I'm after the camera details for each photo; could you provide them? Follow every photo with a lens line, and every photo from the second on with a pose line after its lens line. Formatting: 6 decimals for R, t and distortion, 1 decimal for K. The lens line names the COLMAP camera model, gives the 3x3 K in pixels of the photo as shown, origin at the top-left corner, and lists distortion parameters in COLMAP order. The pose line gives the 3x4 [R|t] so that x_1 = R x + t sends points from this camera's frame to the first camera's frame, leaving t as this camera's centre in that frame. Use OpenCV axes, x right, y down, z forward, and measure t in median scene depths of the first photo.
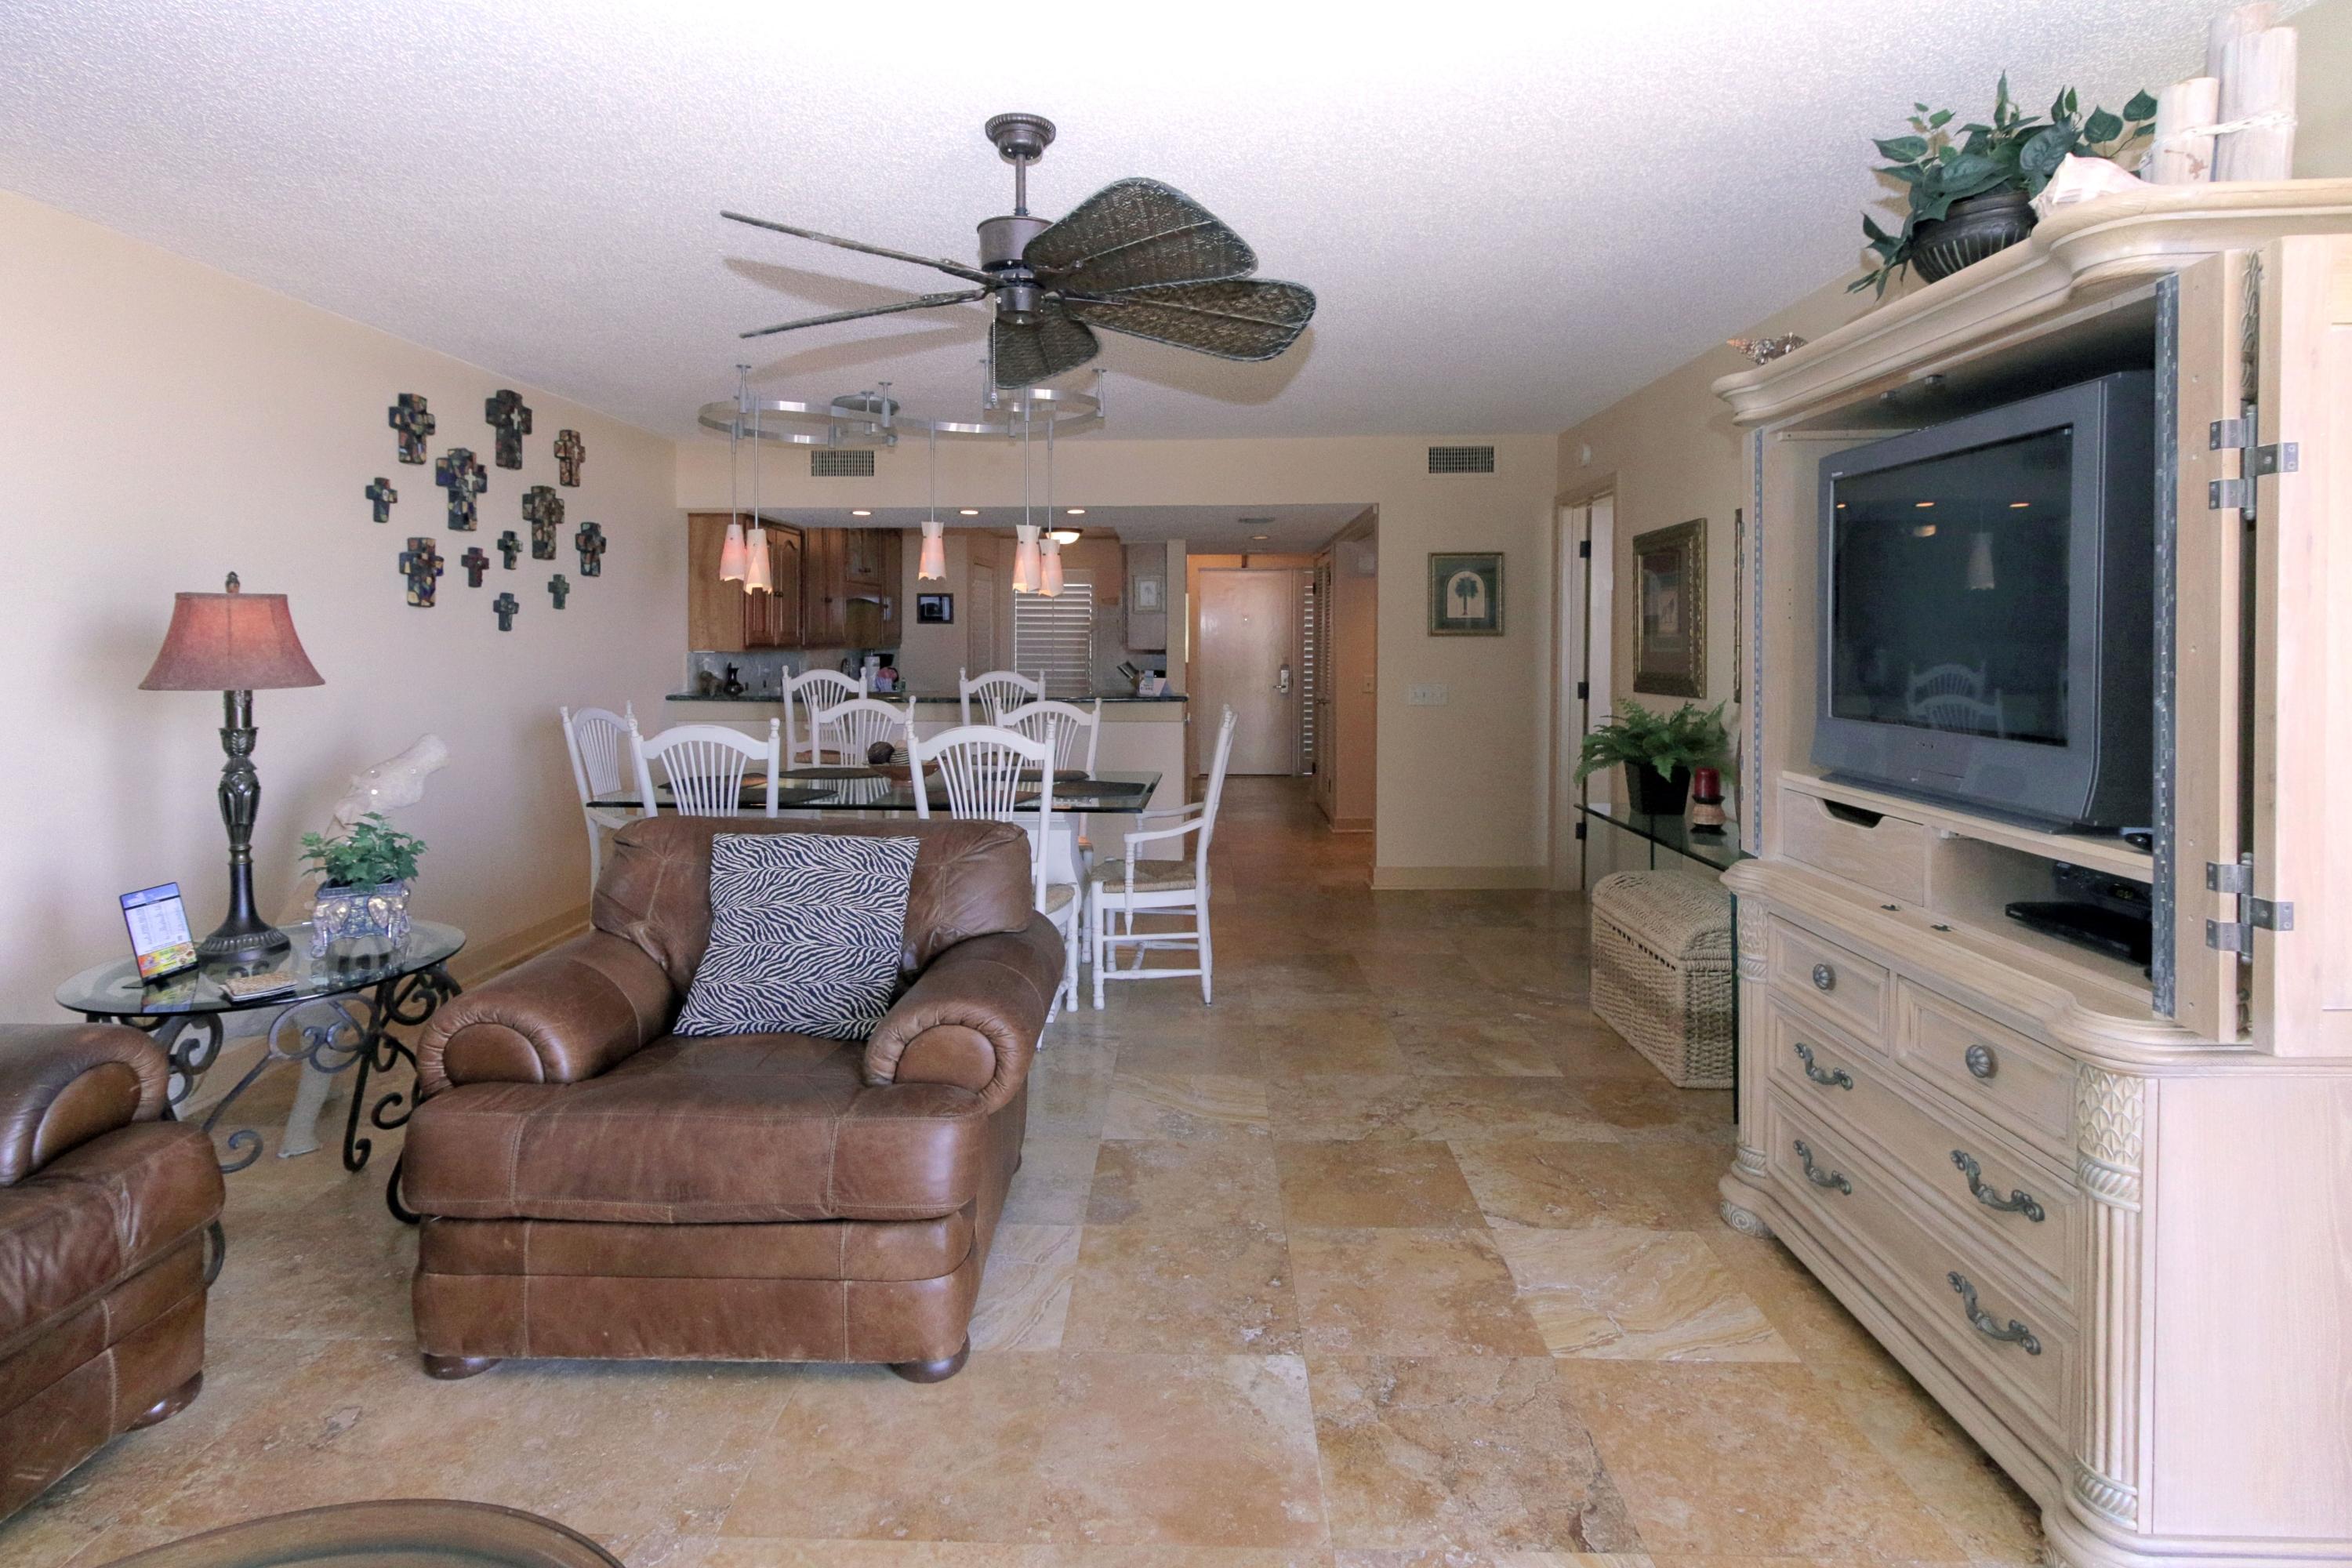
lens RADIAL K [[1207.4, 0, 1187.0], [0, 1207.4, 680.1], [0, 0, 1]] dist [0.005077, 0.000057]
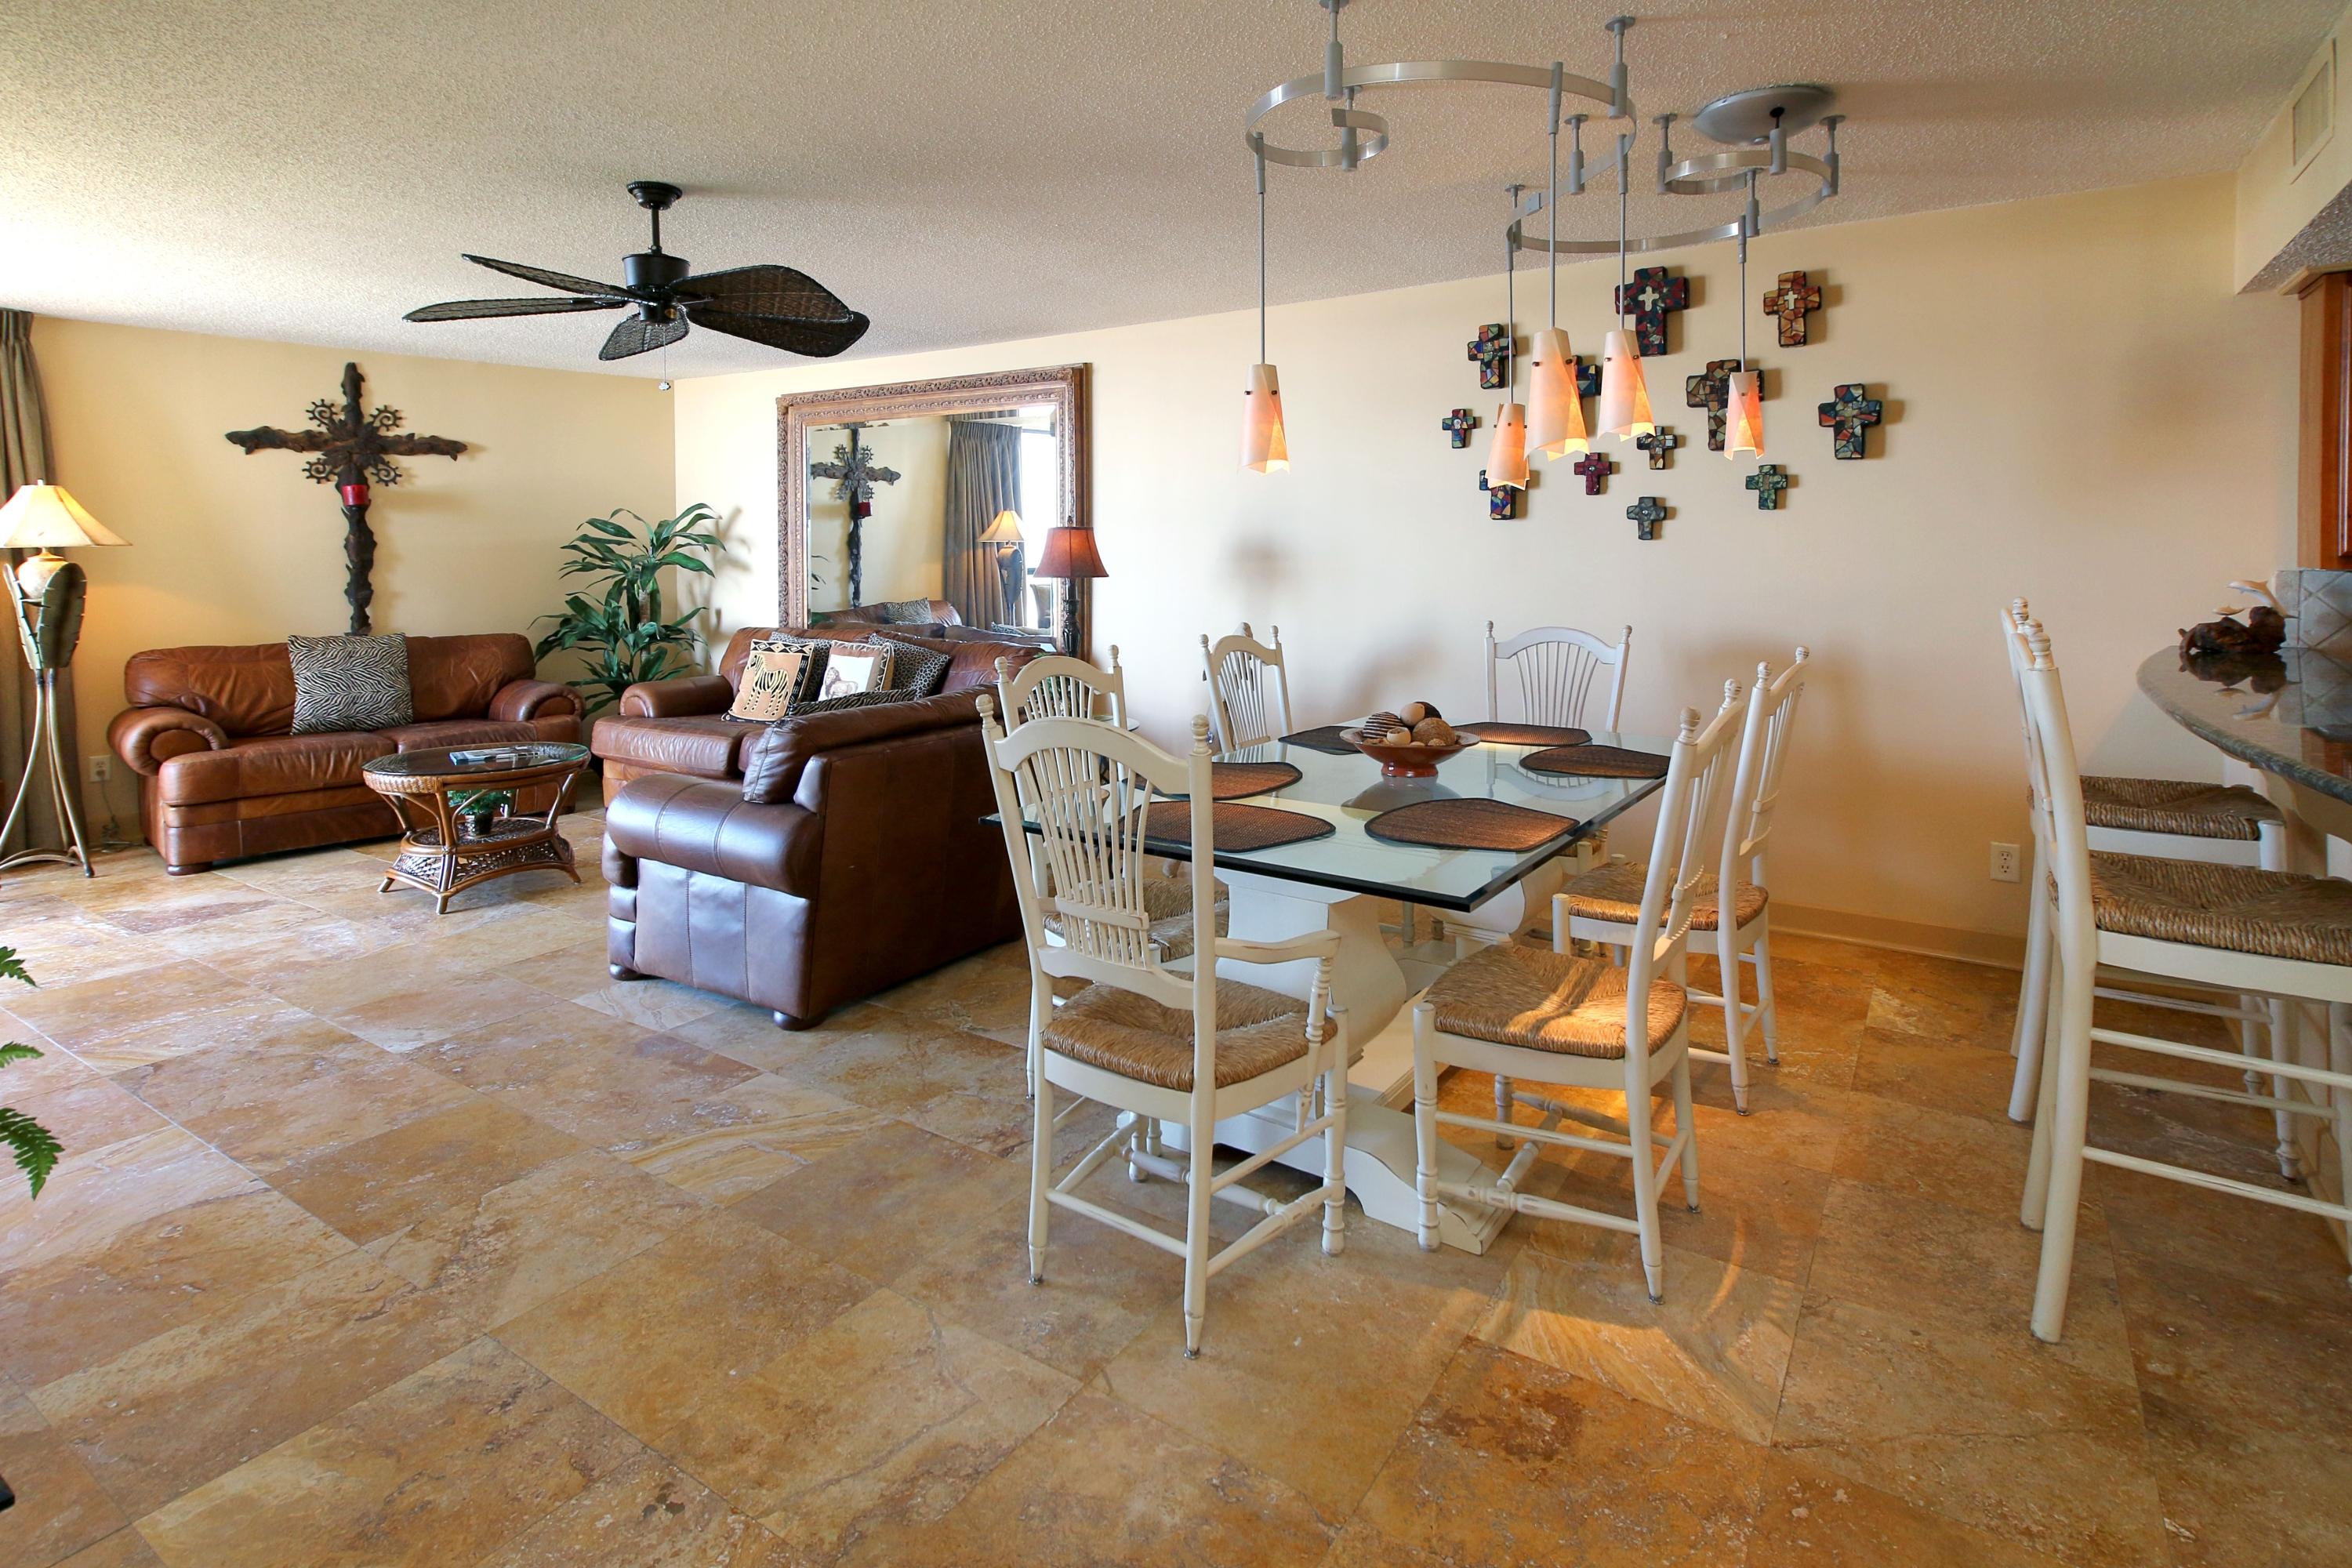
lens RADIAL K [[1207.4, 0, 1185.4], [0, 1207.4, 573.2], [0, 0, 1]] dist [0.005077, 0.000057]
pose [[-0.554815, 0.011370, -0.831896, 0.509184], [-0.027187, 0.999125, 0.031788, -0.049467], [0.831529, 0.040253, -0.554021, 1.702003]]
